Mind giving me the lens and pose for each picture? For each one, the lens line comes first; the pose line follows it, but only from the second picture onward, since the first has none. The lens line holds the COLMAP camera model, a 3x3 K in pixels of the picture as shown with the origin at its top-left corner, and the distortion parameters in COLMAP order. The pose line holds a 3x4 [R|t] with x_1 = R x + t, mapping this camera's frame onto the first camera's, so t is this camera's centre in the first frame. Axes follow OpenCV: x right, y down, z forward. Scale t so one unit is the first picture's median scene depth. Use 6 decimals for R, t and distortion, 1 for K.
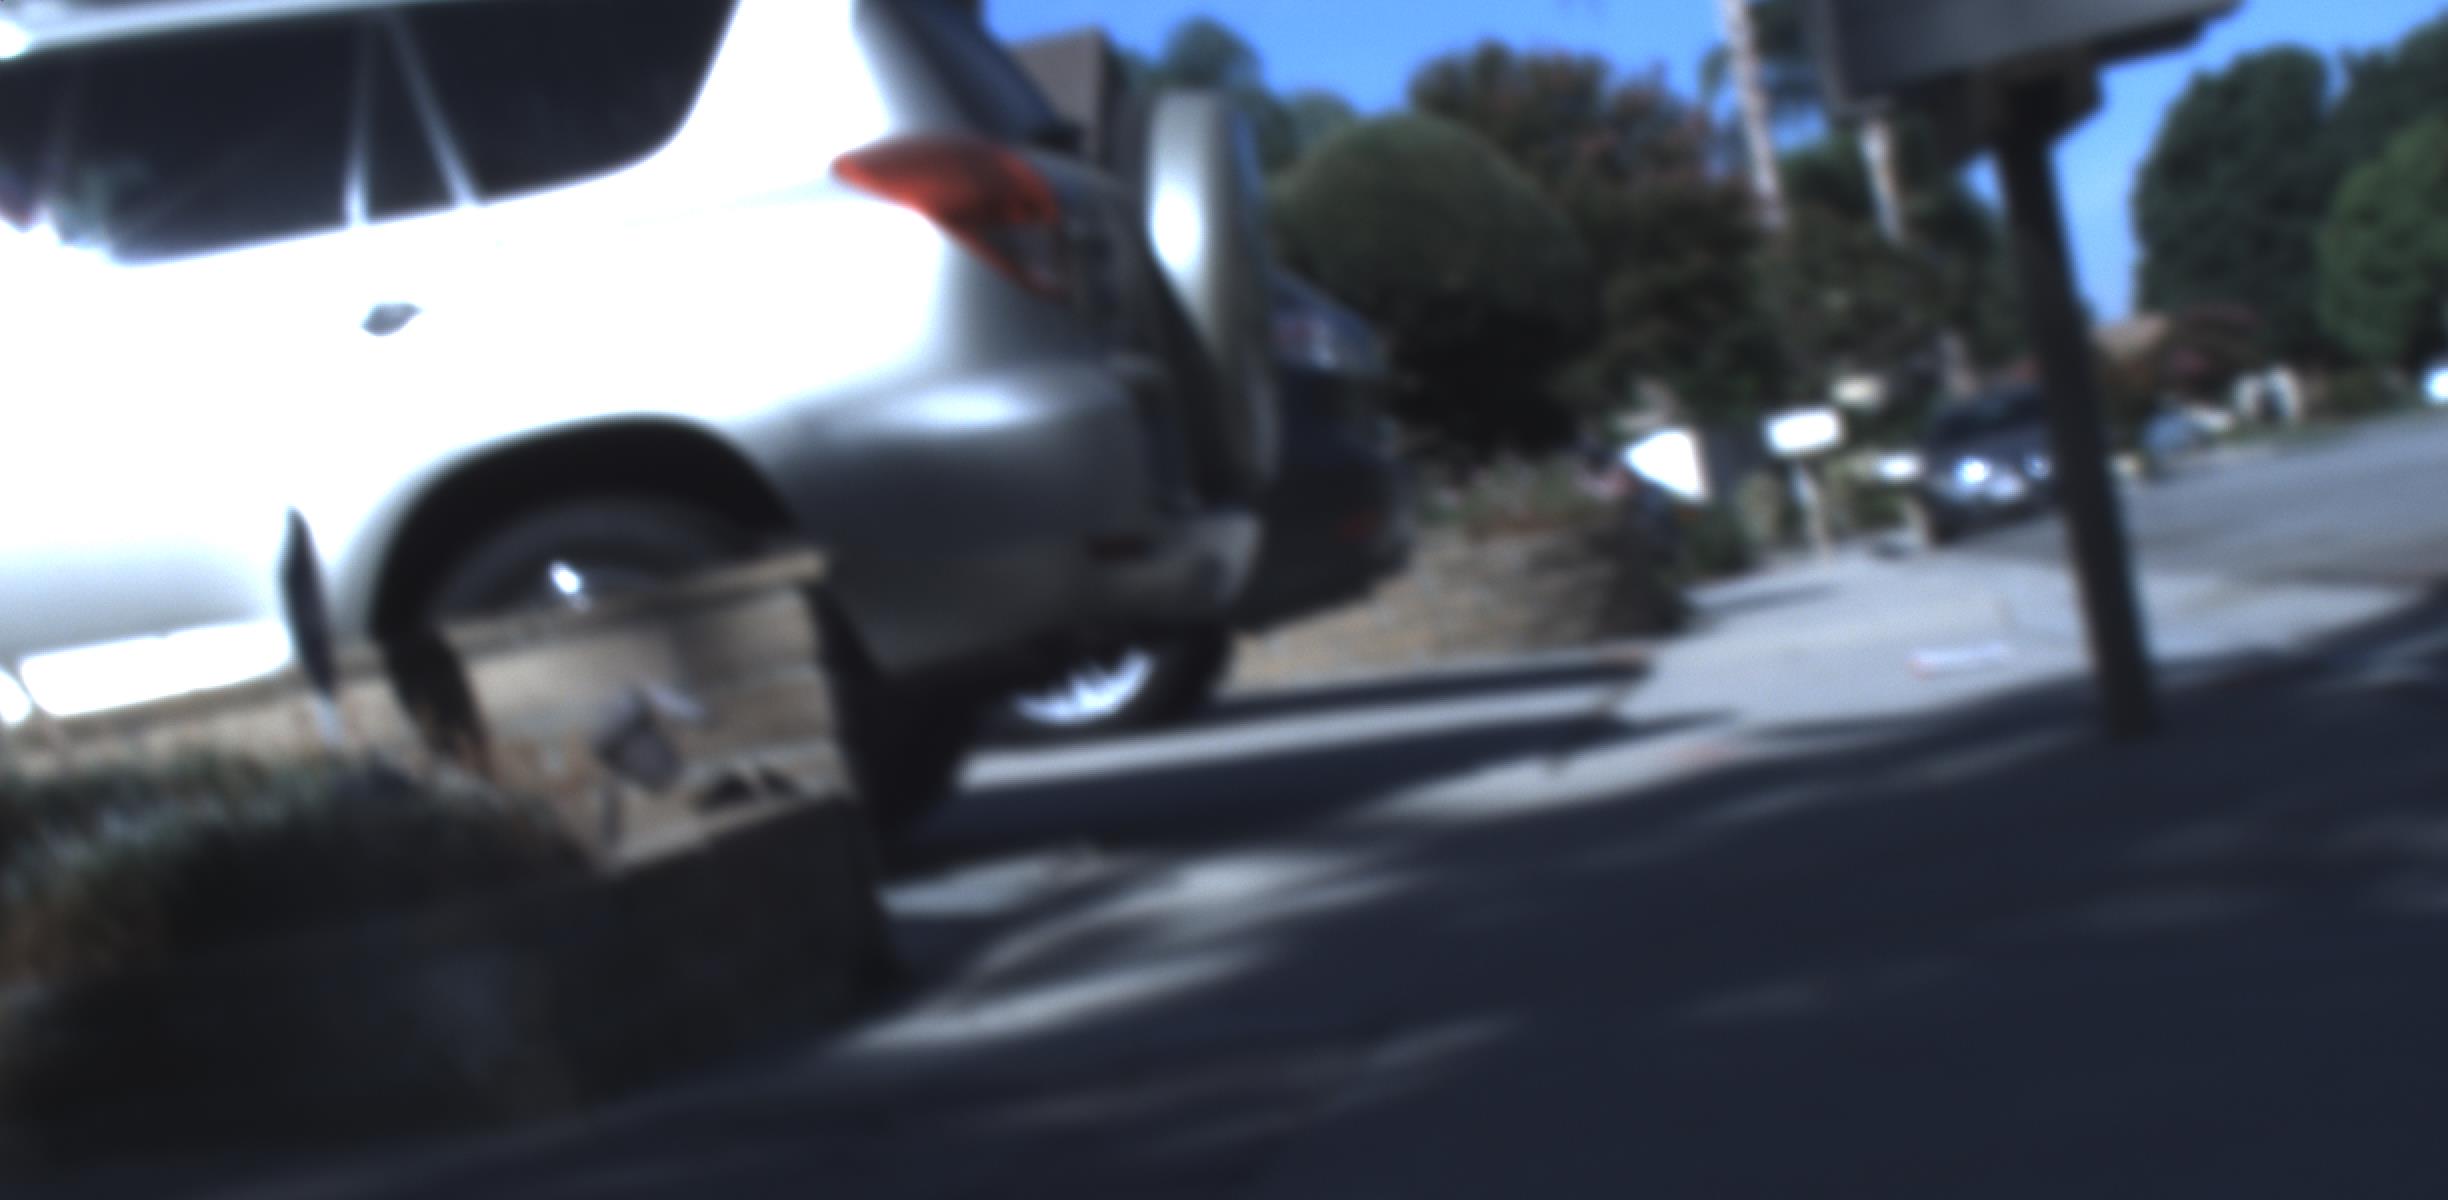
lens RADIAL K [[4753.8, 0, 1311.3], [0, 4753.8, 1018.4], [0, 0, 1]] dist [-0.163999, 0.663620]
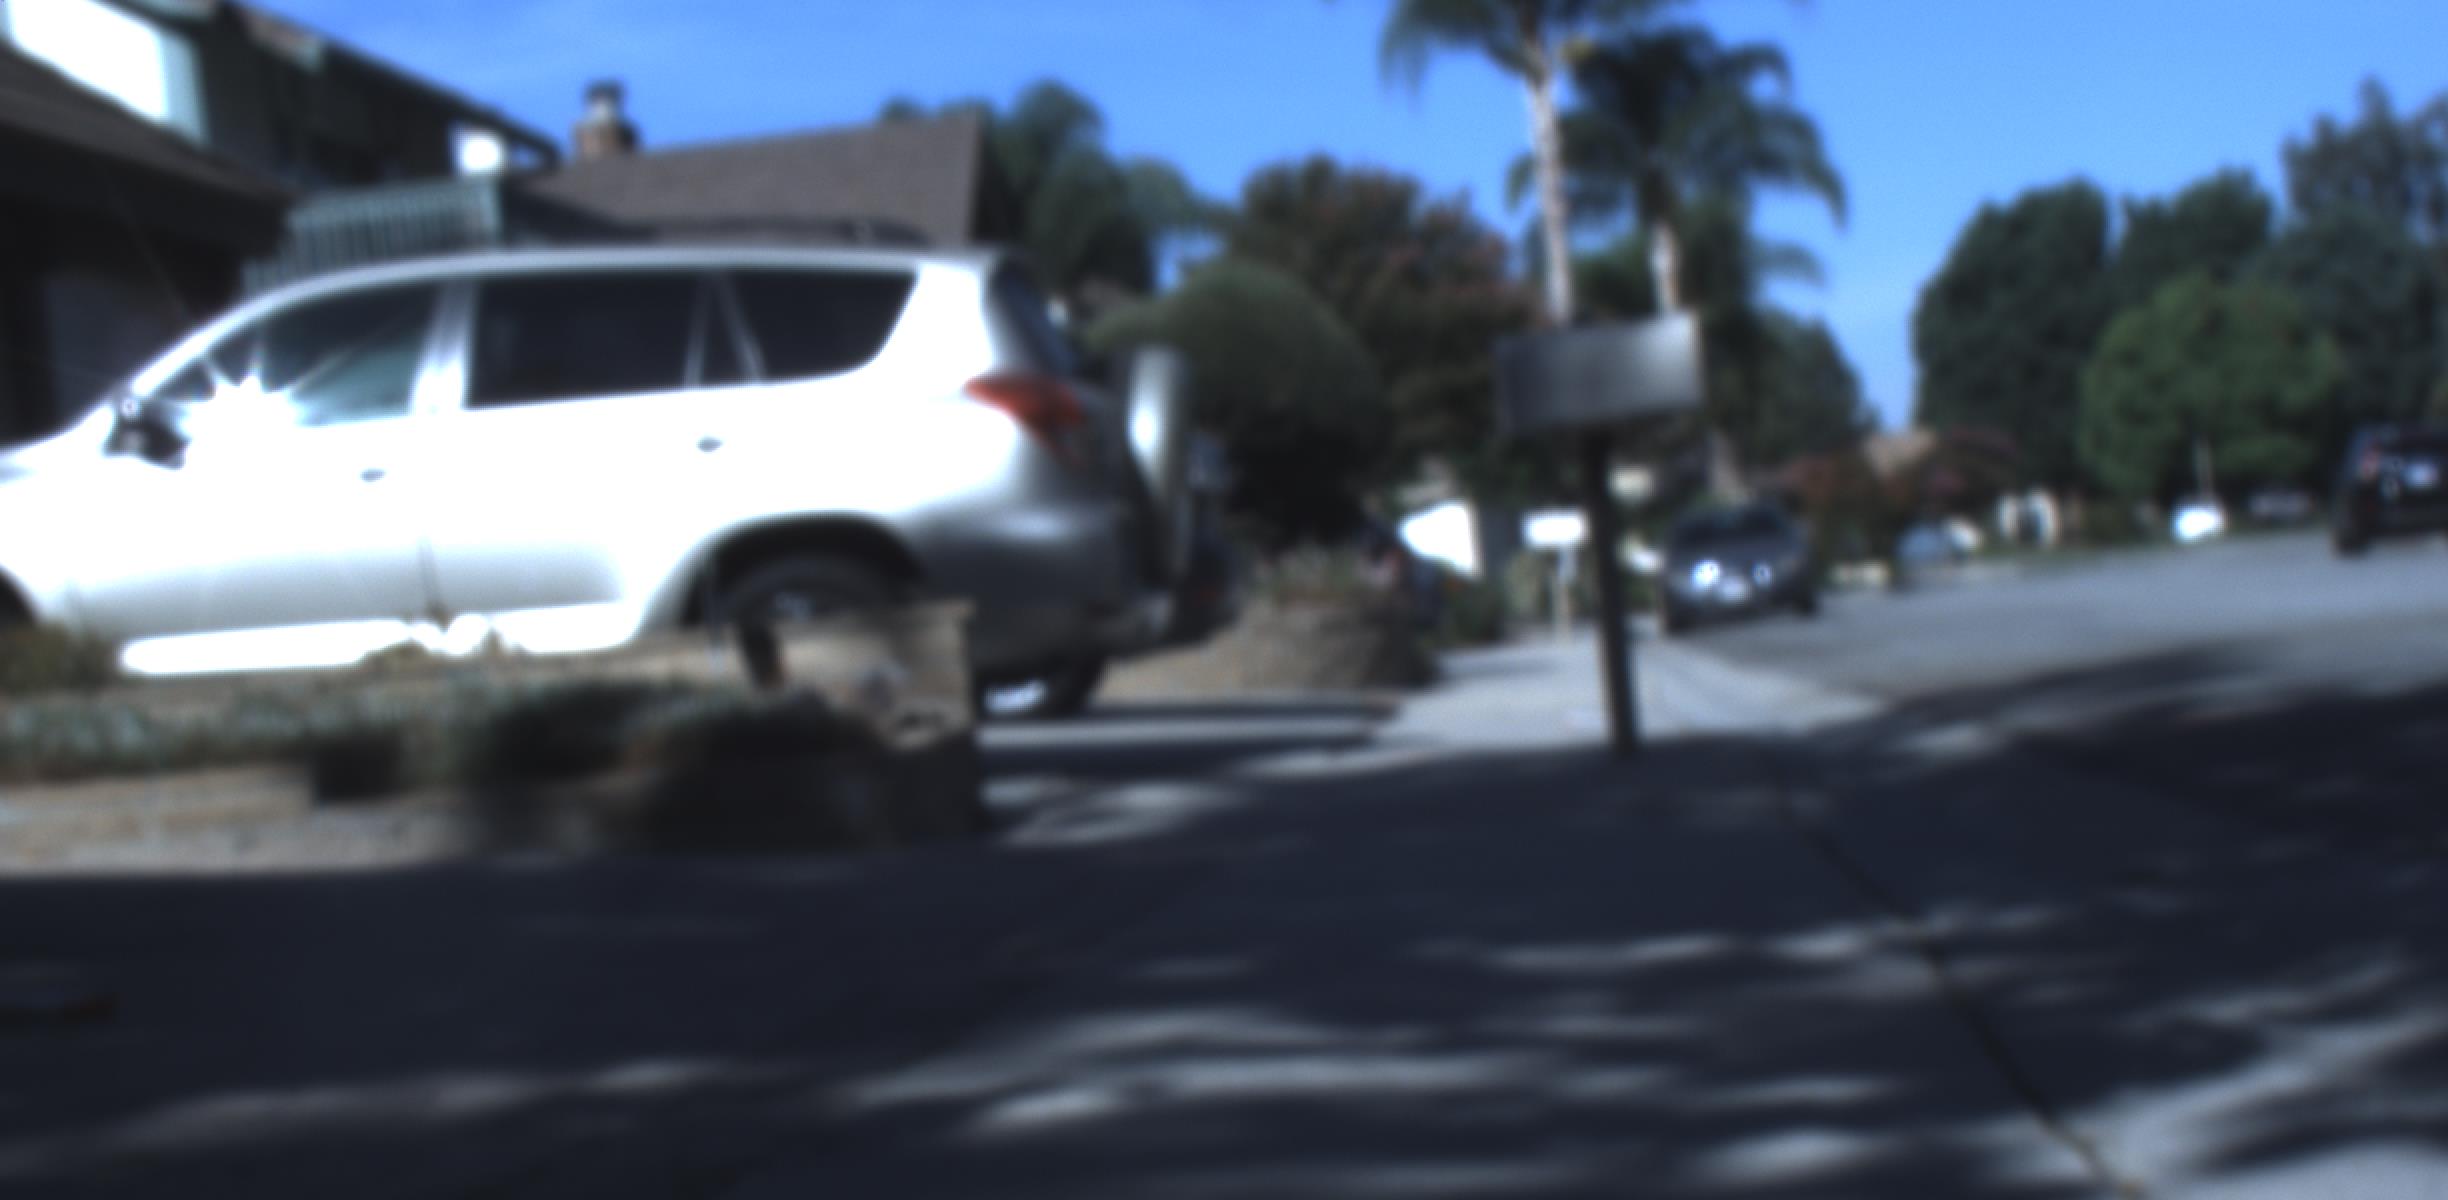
lens RADIAL K [[4753.8, 0, 1311.3], [0, 4753.8, 1018.4], [0, 0, 1]] dist [-0.163999, 0.663620]
pose [[0.994522, 0.088968, 0.054877, -0.007968], [-0.088541, 0.996021, -0.010174, 0.011277], [-0.055564, 0.005259, 0.998441, -0.135934]]
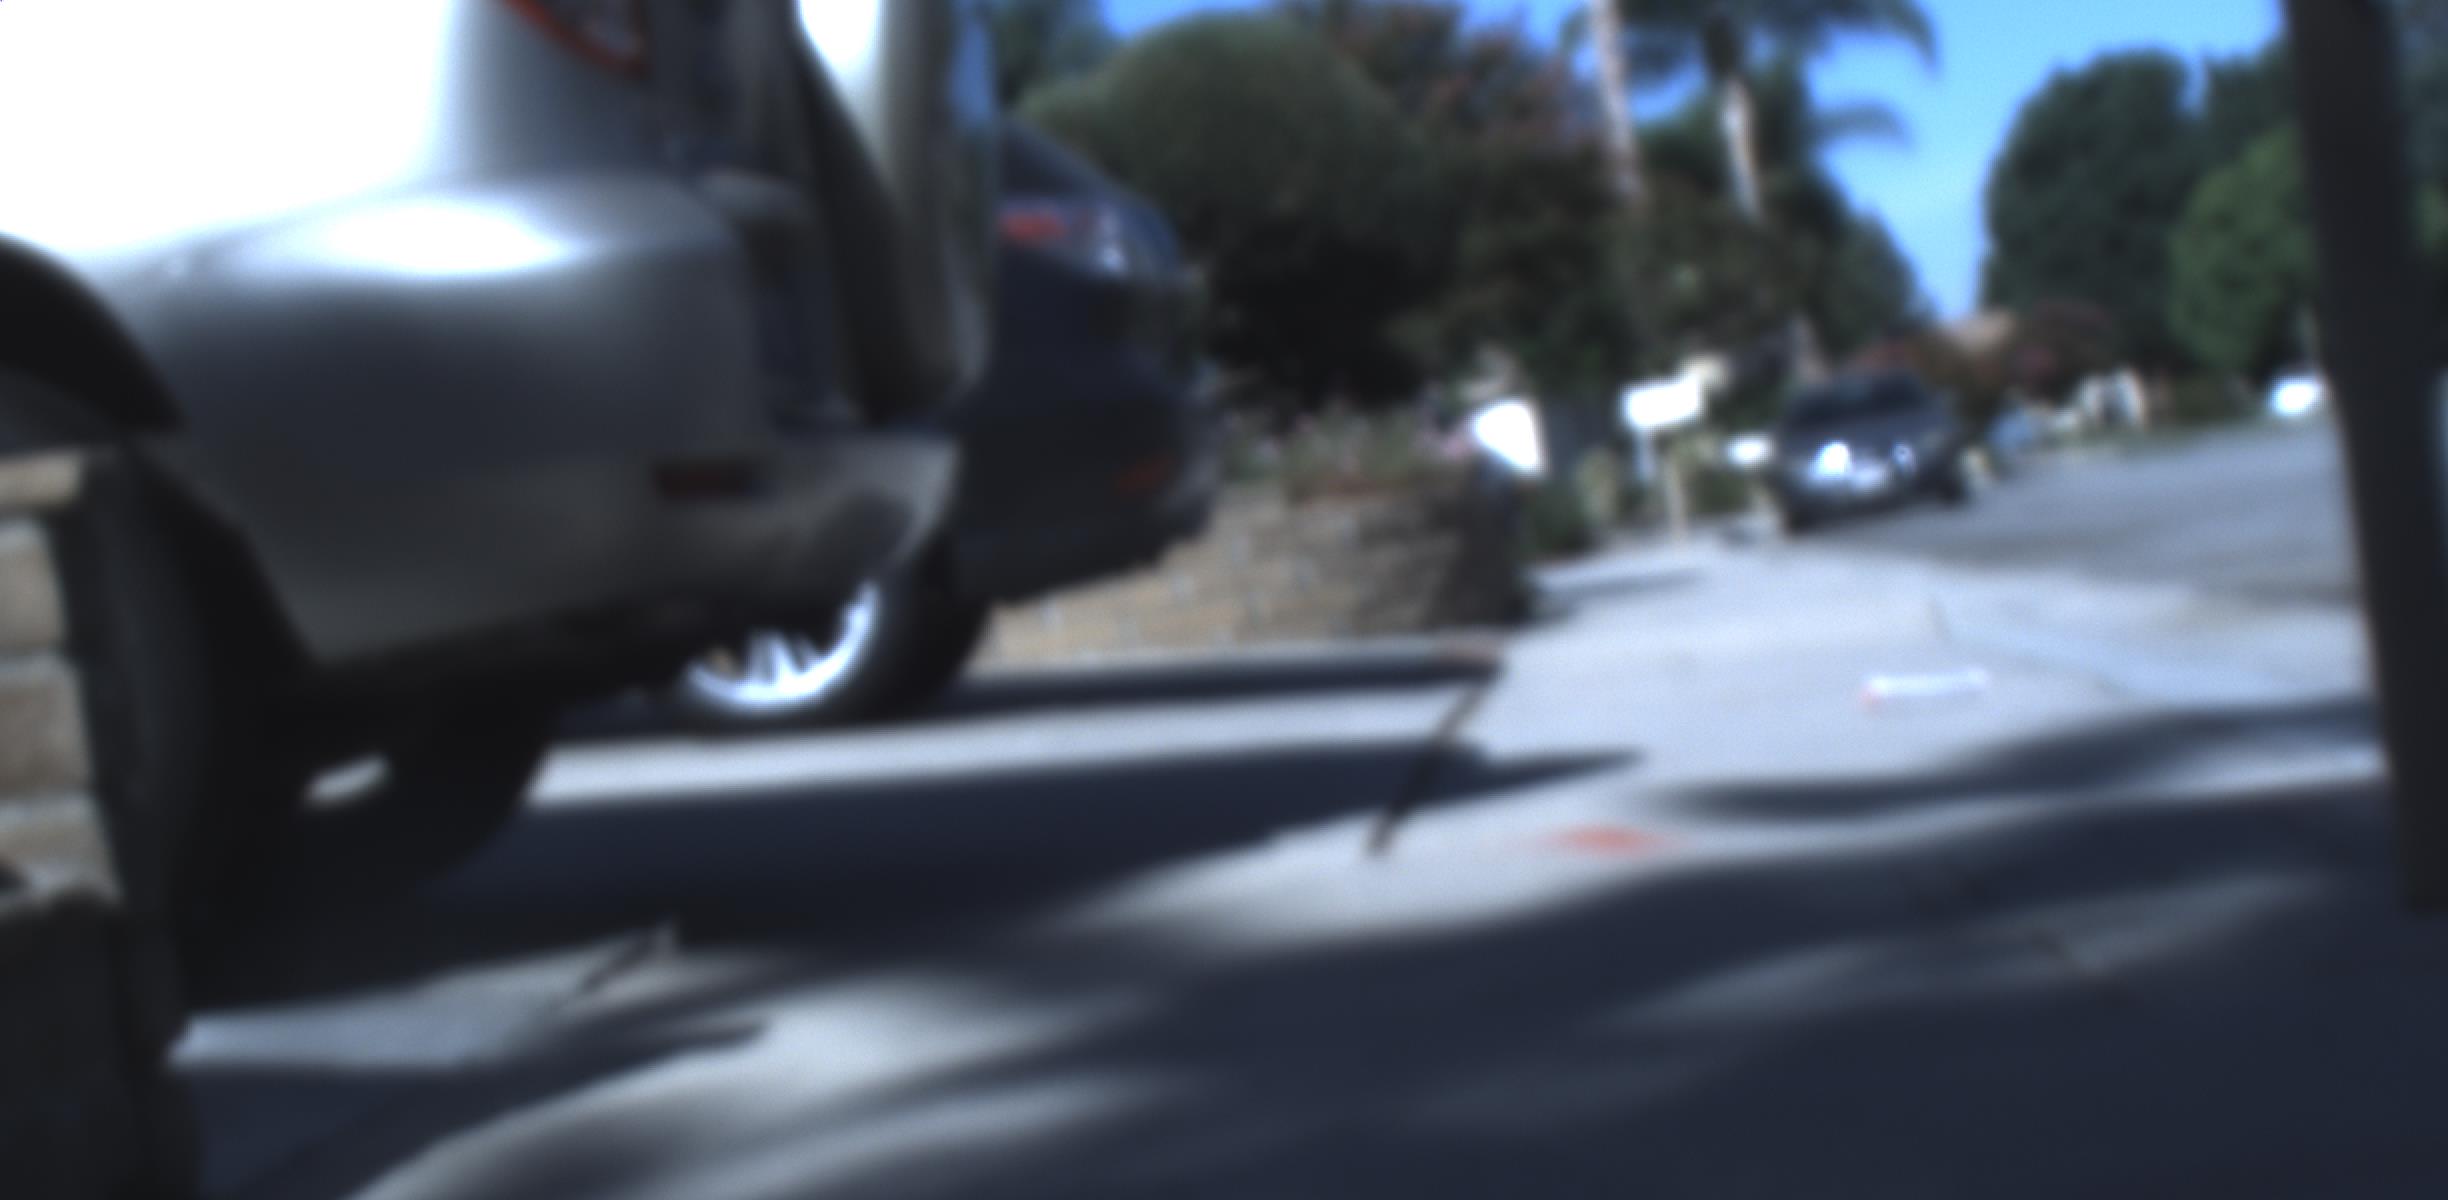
lens RADIAL K [[4753.8, 0, 1311.3], [0, 4753.8, 1018.4], [0, 0, 1]] dist [-0.163999, 0.663620]
pose [[0.998152, 0.044974, 0.040873, 0.002842], [-0.045288, 0.998951, 0.006784, -0.006154], [-0.040525, -0.008623, 0.999141, 0.063646]]
